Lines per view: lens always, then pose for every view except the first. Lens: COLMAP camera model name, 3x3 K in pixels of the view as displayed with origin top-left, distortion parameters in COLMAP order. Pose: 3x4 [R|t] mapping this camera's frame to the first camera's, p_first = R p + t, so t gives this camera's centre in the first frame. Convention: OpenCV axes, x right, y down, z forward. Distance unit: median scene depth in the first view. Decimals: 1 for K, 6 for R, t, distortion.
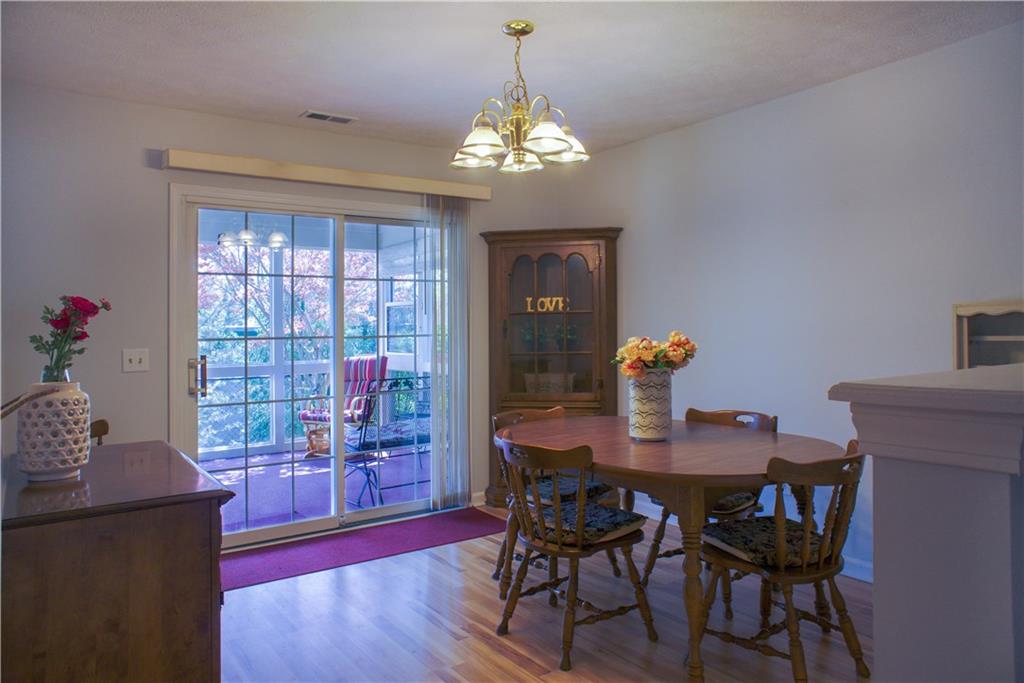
lens RADIAL K [[707.5, 0, 508.3], [0, 707.5, 338.9], [0, 0, 1]] dist [-0.002175, -0.000357]
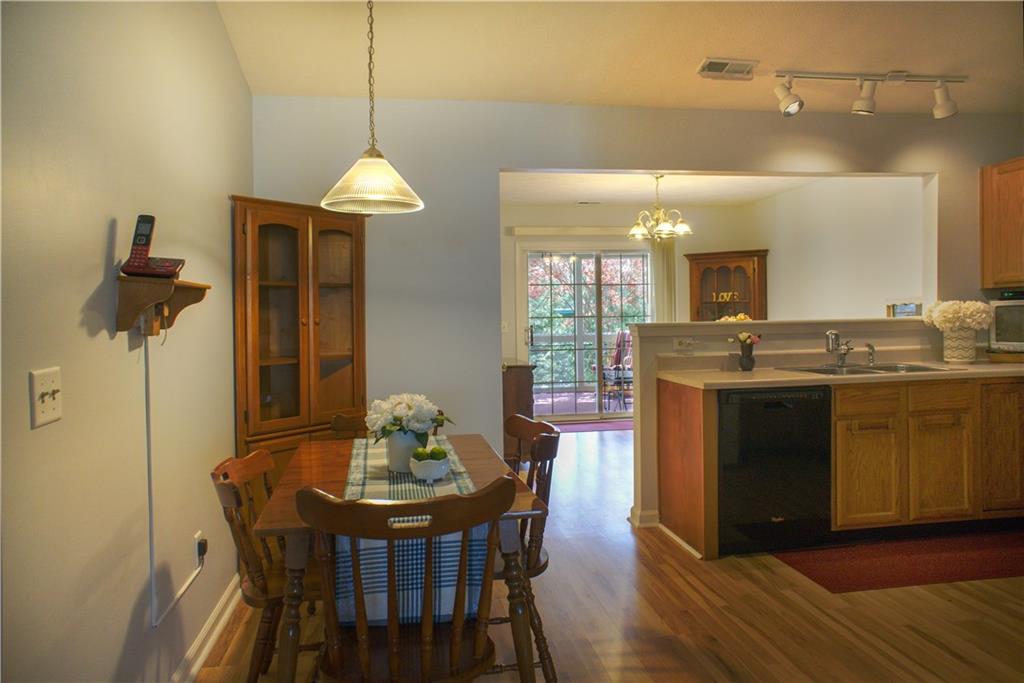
lens RADIAL K [[707.5, 0, 512.1], [0, 707.5, 338.2], [0, 0, 1]] dist [-0.002175, -0.000357]
pose [[0.900399, 0.013034, -0.434870, 0.330459], [-0.001606, 0.999644, 0.026635, 0.003711], [0.435062, -0.023283, 0.900099, -0.696620]]
